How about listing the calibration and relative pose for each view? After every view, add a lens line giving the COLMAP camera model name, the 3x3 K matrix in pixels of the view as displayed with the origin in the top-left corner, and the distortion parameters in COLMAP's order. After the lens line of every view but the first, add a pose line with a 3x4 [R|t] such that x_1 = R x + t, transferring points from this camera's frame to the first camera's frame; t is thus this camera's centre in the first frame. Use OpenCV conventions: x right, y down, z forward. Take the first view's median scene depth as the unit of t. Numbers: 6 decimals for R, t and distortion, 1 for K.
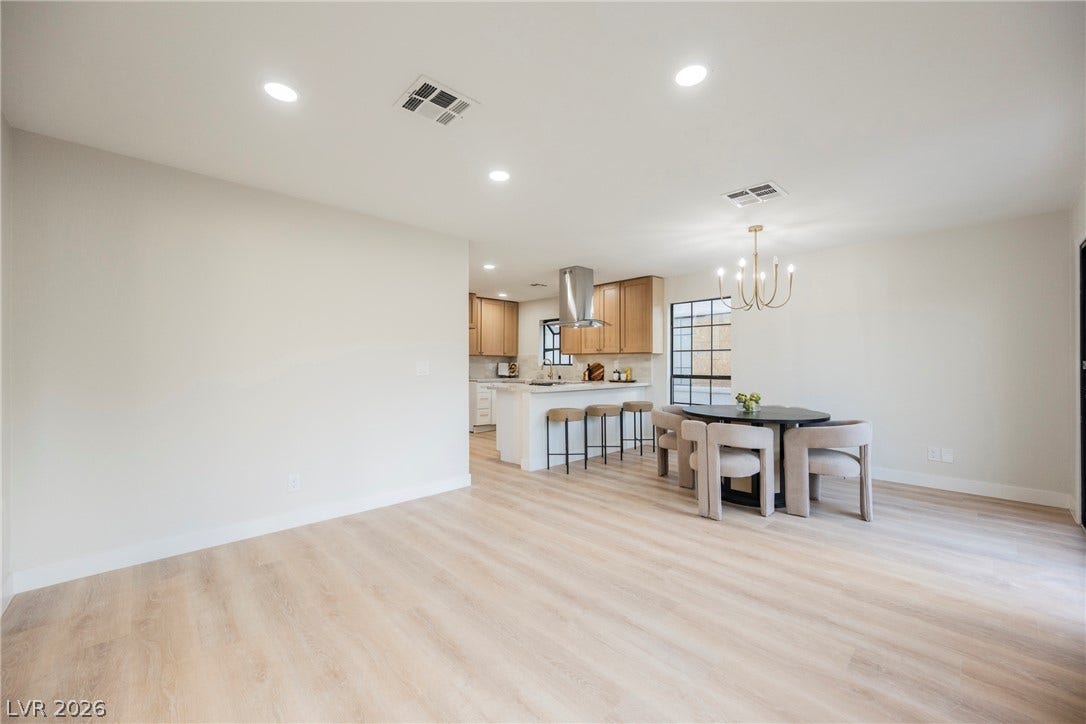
lens RADIAL K [[423.5, 0, 545.3], [0, 423.5, 360.8], [0, 0, 1]] dist [-0.000383, -0.000240]
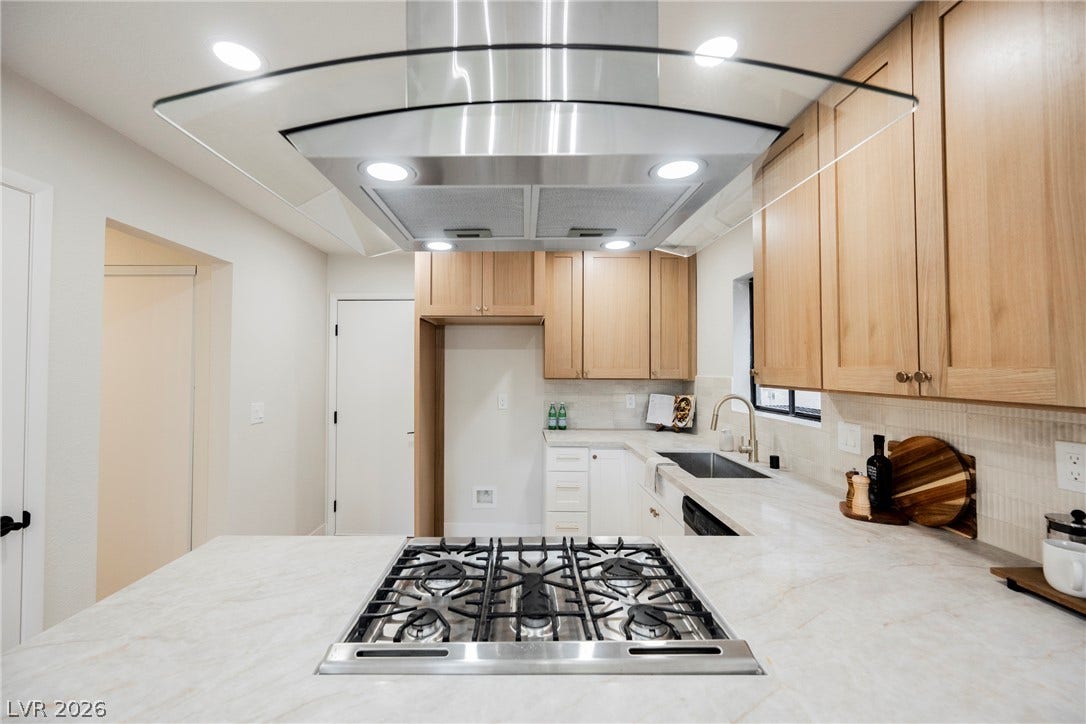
lens RADIAL K [[439.4, 0, 524.0], [0, 439.4, 358.5], [0, 0, 1]] dist [0.000306, 0.000053]
pose [[0.722630, -0.015069, -0.691071, 0.140009], [0.005054, 0.999851, -0.016517, -0.032473], [0.691217, 0.008443, 0.722598, 0.779580]]
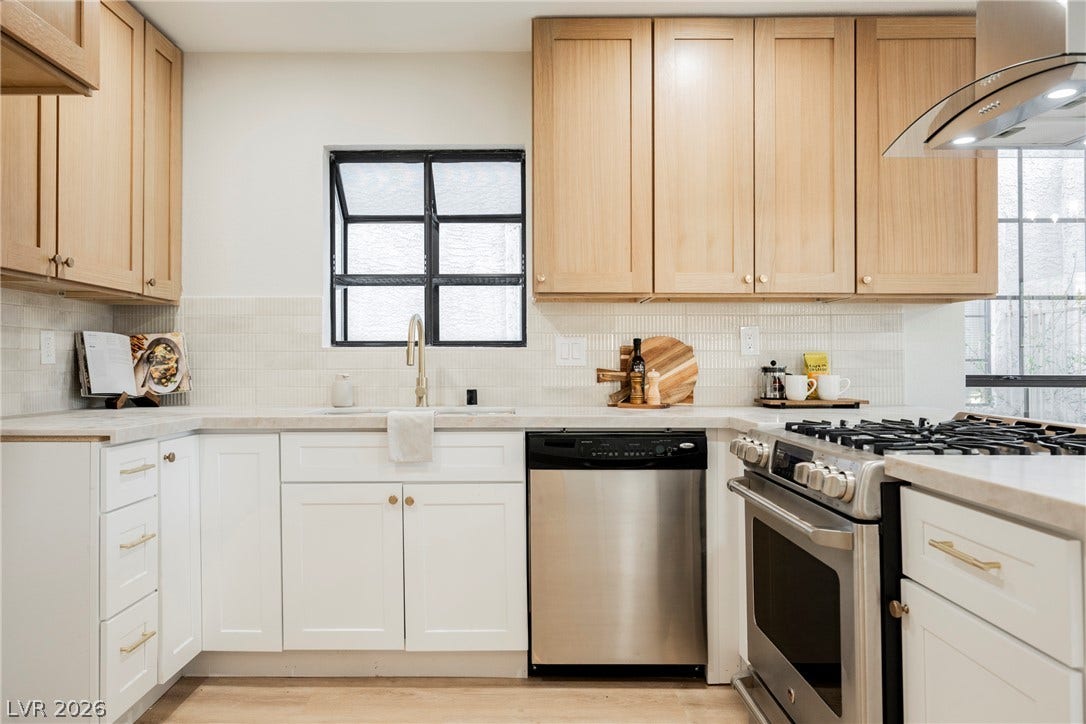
lens RADIAL K [[764.5, 0, 505.5], [0, 764.5, 363.7], [0, 0, 1]] dist [0.001446, 0.001446]
pose [[0.702121, -0.001207, 0.712057, -0.297442], [-0.005541, 0.999959, 0.007159, 0.021154], [-0.712036, -0.008972, 0.702085, 0.814110]]
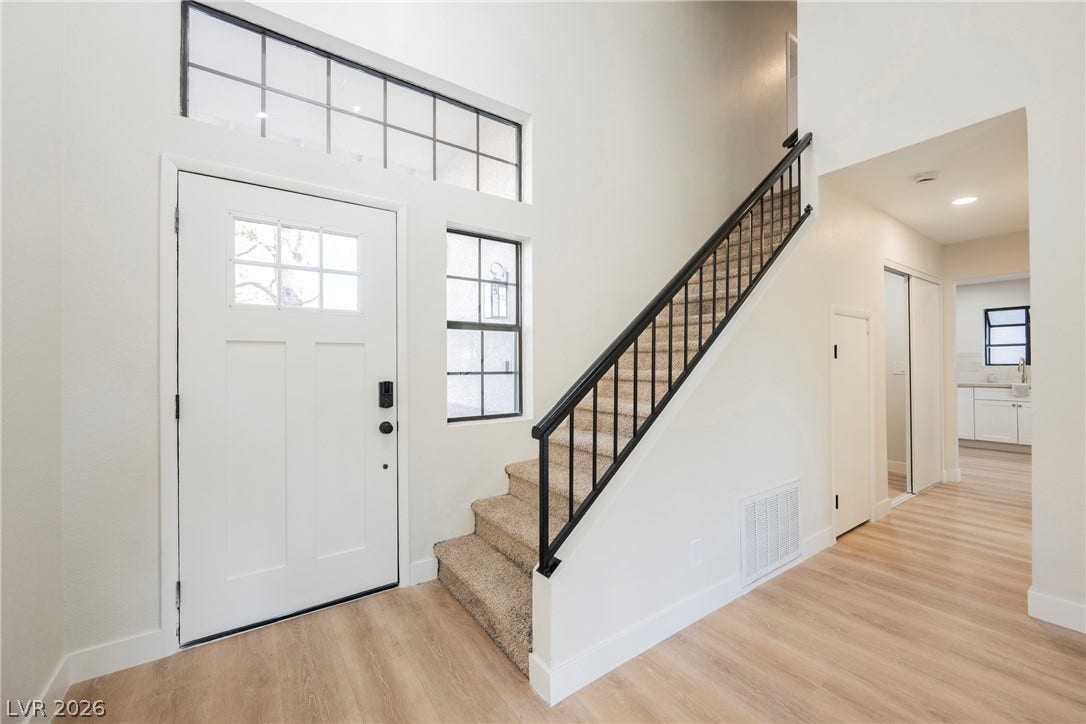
lens RADIAL K [[423.5, 0, 545.3], [0, 423.5, 360.8], [0, 0, 1]] dist [-0.000383, -0.000240]
pose [[0.987644, 0.004215, -0.156656, -0.897701], [-0.002664, 0.999945, 0.010112, -0.004842], [0.156690, -0.009570, 0.987601, 0.092477]]
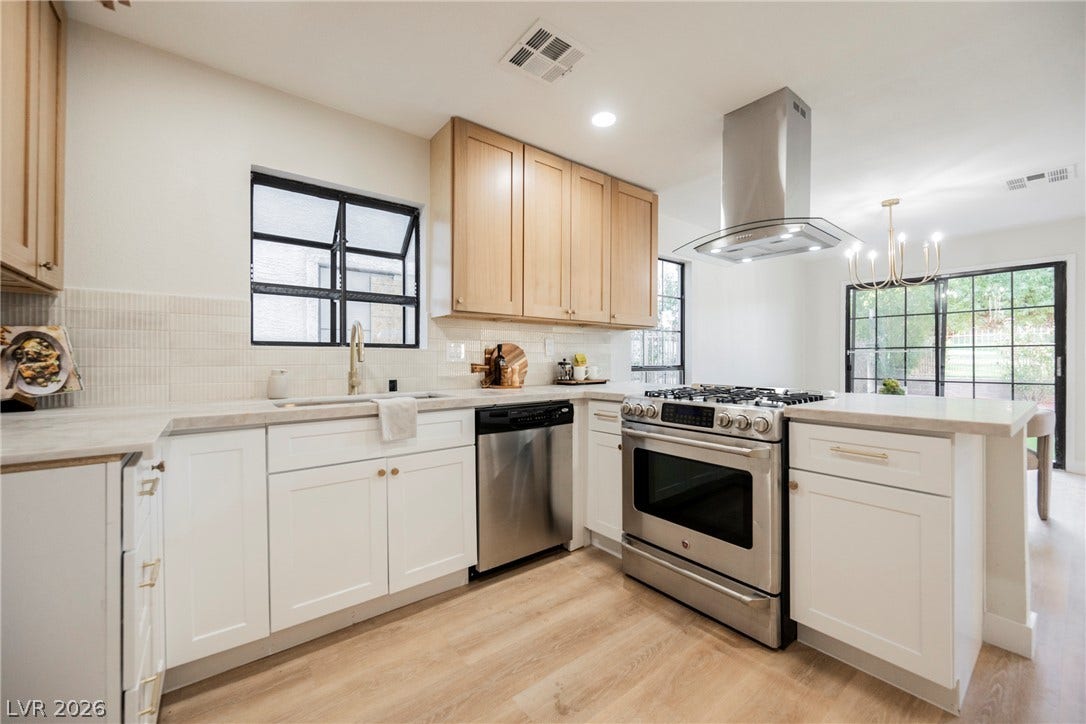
lens RADIAL K [[426.3, 0, 545.8], [0, 426.3, 360.7], [0, 0, 1]] dist [-0.000907, -0.000038]
pose [[0.098721, -0.000603, 0.995115, -0.312210], [-0.005942, 0.999982, 0.001195, 0.023803], [-0.995097, -0.006030, 0.098716, 1.010185]]
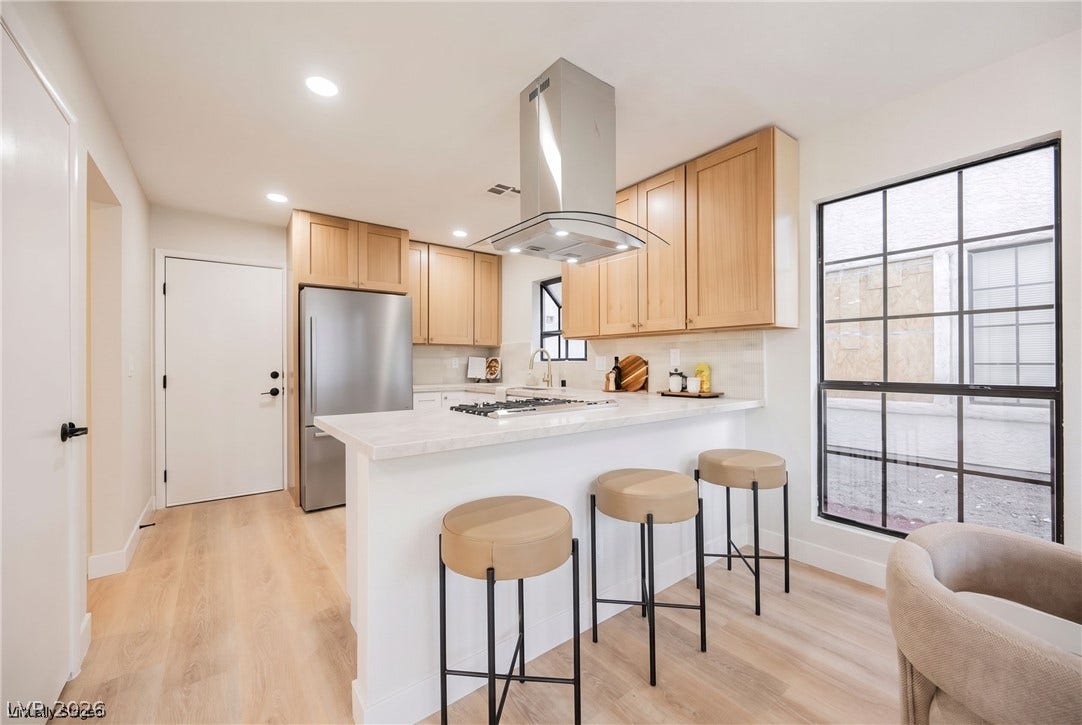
lens RADIAL K [[422.0, 0, 543.3], [0, 422.0, 361.3], [0, 0, 1]] dist [-0.000383, -0.000240]
pose [[0.994060, -0.004480, -0.108744, 0.078167], [0.005071, 0.999974, 0.005157, 0.010334], [0.108718, -0.005677, 0.994056, 0.551817]]
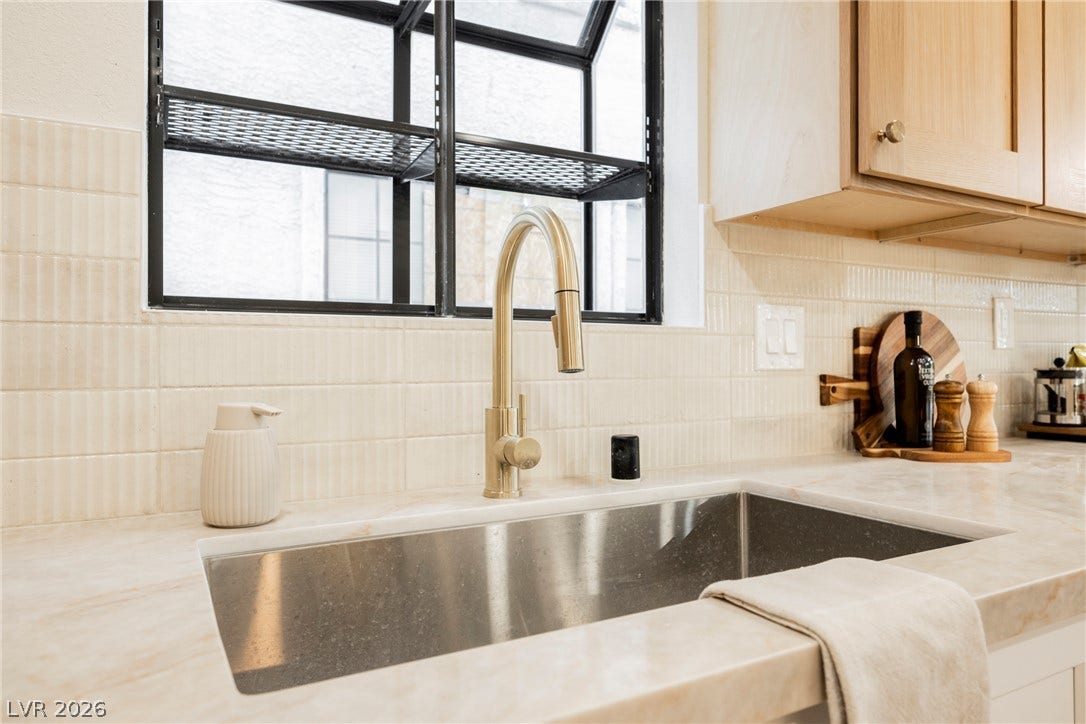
lens RADIAL K [[713.9, 0, 543.0], [0, 713.9, 362.0], [0, 0, 1]] dist [-0.003273, -0.001048]
pose [[0.264756, 0.001631, 0.964314, -0.129137], [-0.004644, 0.999989, -0.000416, 0.024135], [-0.964304, -0.004368, 0.264761, 1.151106]]
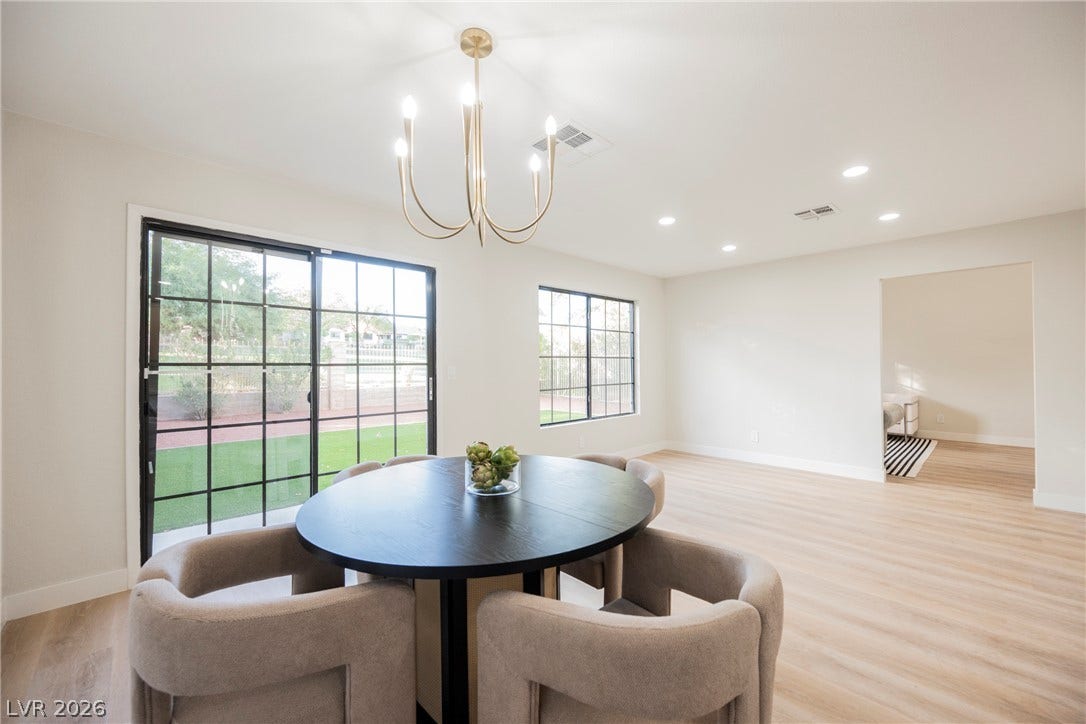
lens RADIAL K [[434.3, 0, 543.0], [0, 434.3, 362.0], [0, 0, 1]] dist [-0.000025, 0.000059]
pose [[-0.999965, 0.008111, 0.001955, 0.264811], [0.008081, 0.999856, -0.014897, 0.003081], [-0.002076, -0.014880, -0.999887, 0.863429]]
